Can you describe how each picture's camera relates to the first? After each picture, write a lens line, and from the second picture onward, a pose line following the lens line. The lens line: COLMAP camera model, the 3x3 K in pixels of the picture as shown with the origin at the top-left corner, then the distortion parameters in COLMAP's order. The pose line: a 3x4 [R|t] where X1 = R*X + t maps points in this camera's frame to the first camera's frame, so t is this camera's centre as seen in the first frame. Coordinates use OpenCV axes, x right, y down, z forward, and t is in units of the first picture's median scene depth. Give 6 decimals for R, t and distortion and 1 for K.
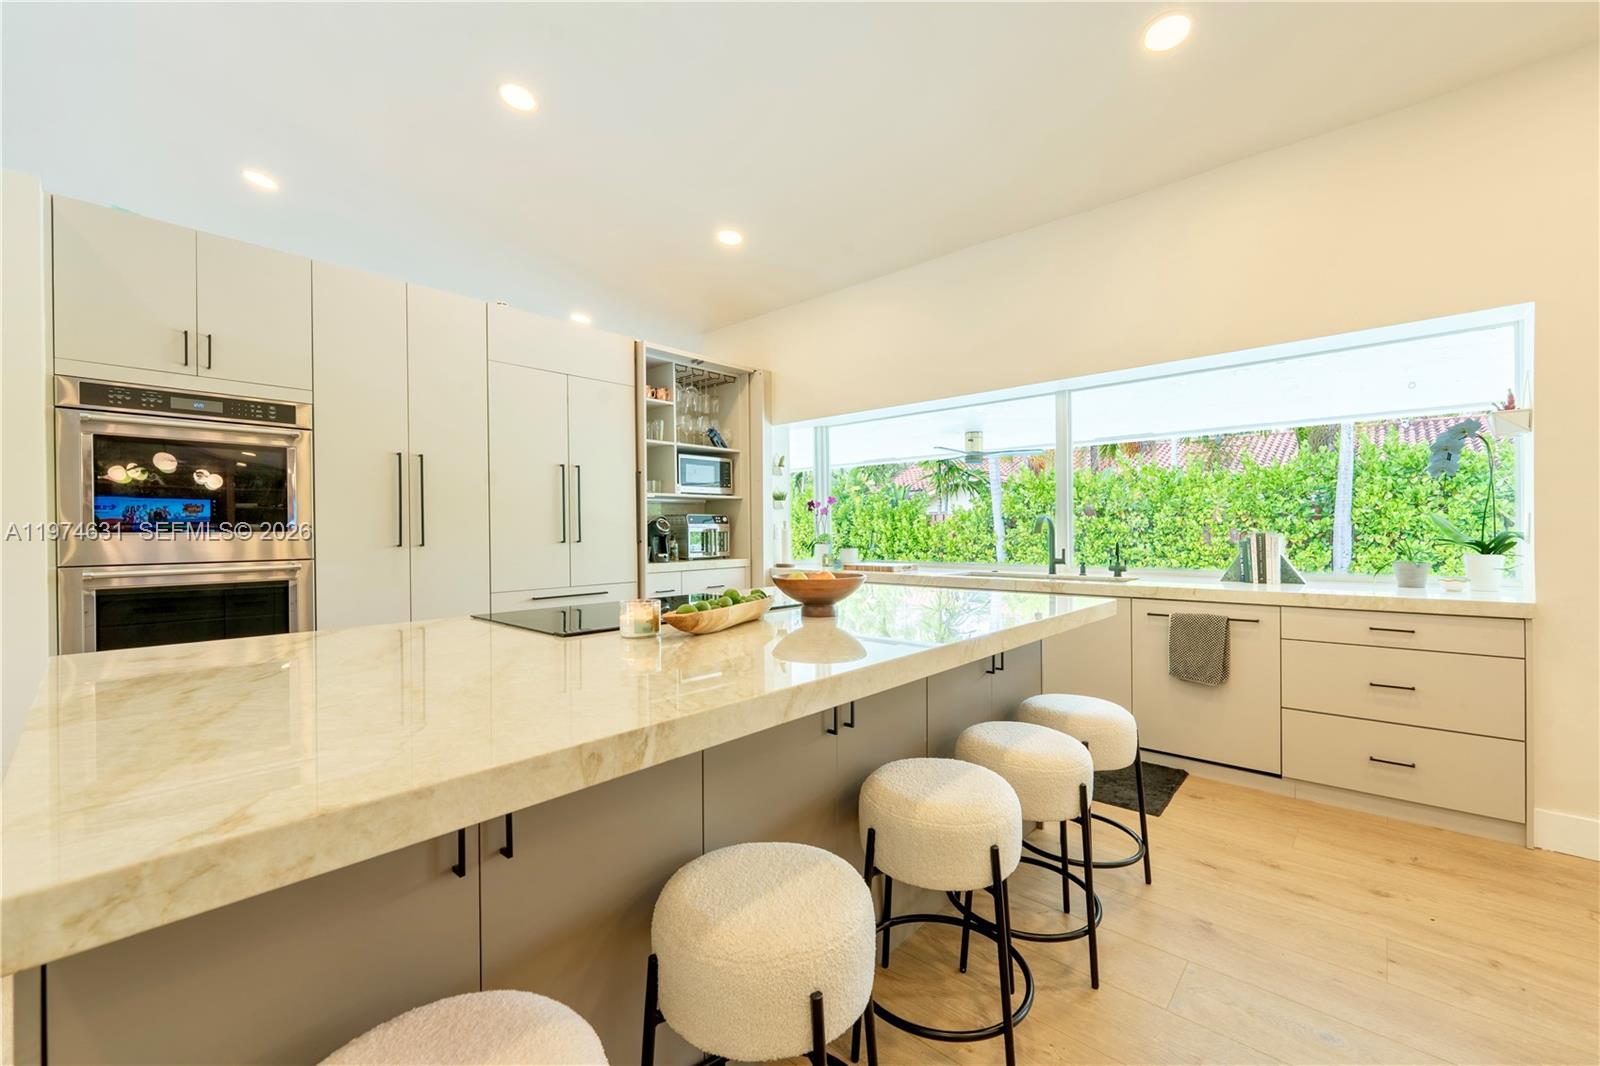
lens RADIAL K [[643.7, 0, 800.0], [0, 643.7, 533.0], [0, 0, 1]] dist [-0.000544, -0.000066]
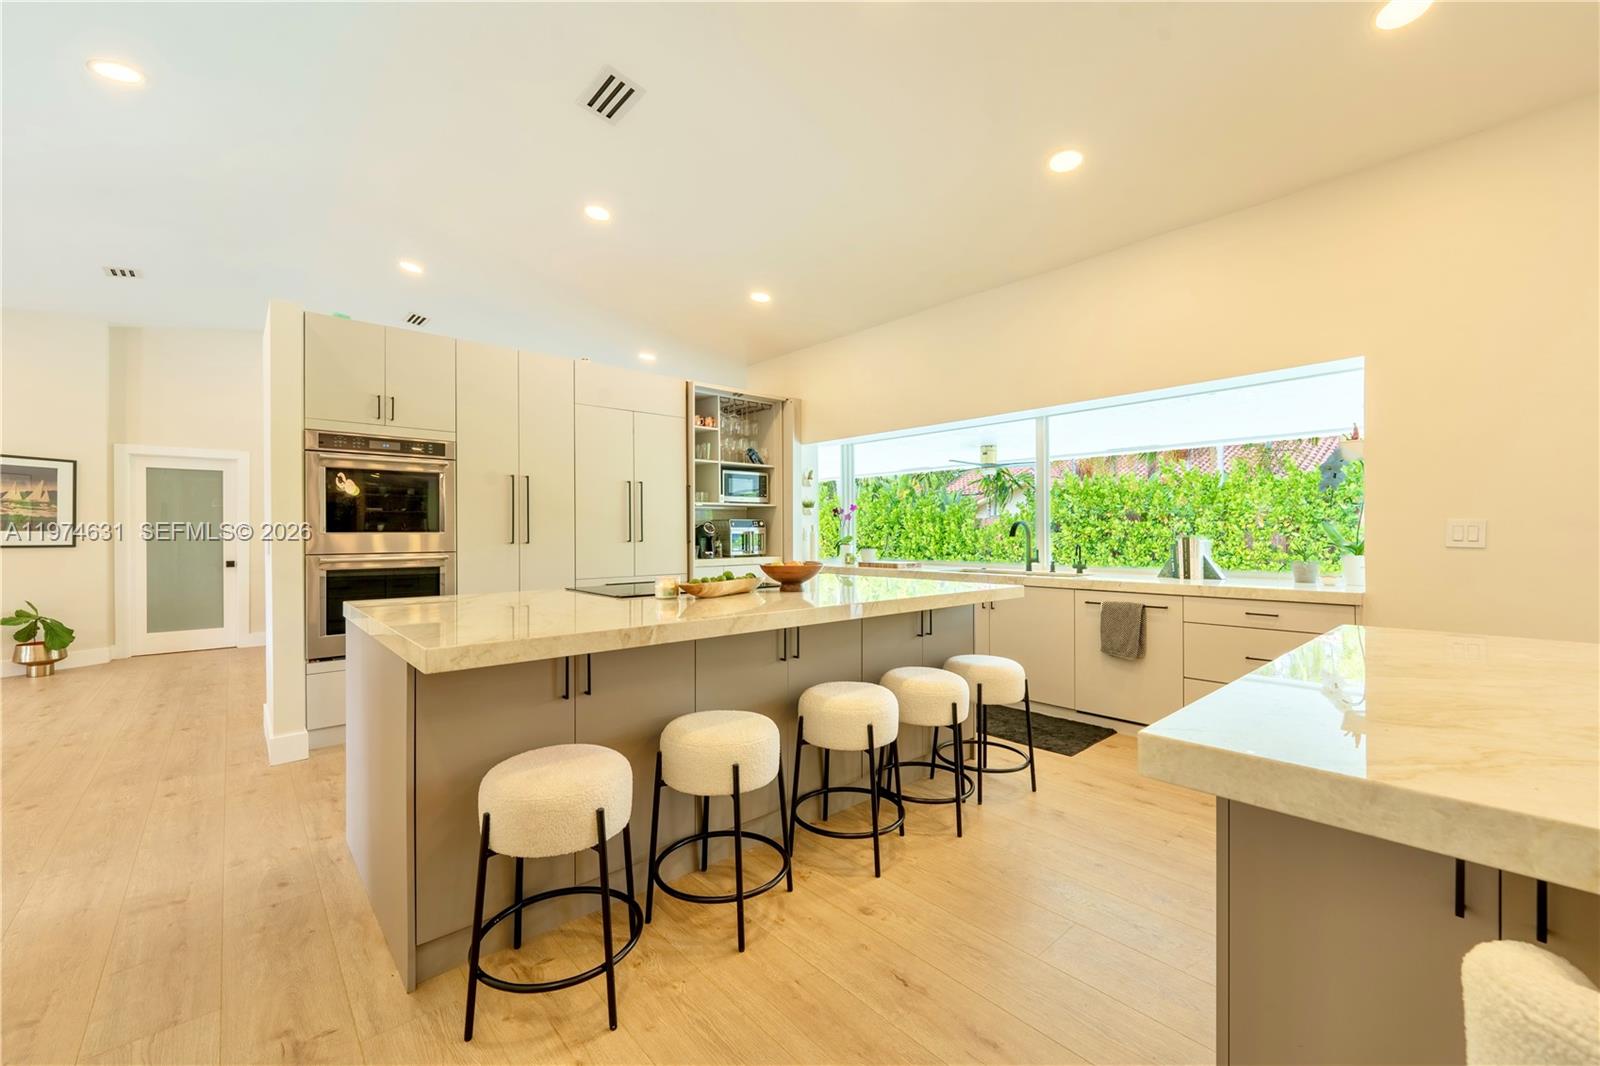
lens RADIAL K [[643.7, 0, 800.0], [0, 643.7, 533.0], [0, 0, 1]] dist [-0.000544, -0.000066]
pose [[0.994284, 0.004790, -0.106659, 0.095181], [-0.005230, 0.999979, -0.003846, 0.000552], [0.106638, 0.004381, 0.994288, -0.213357]]
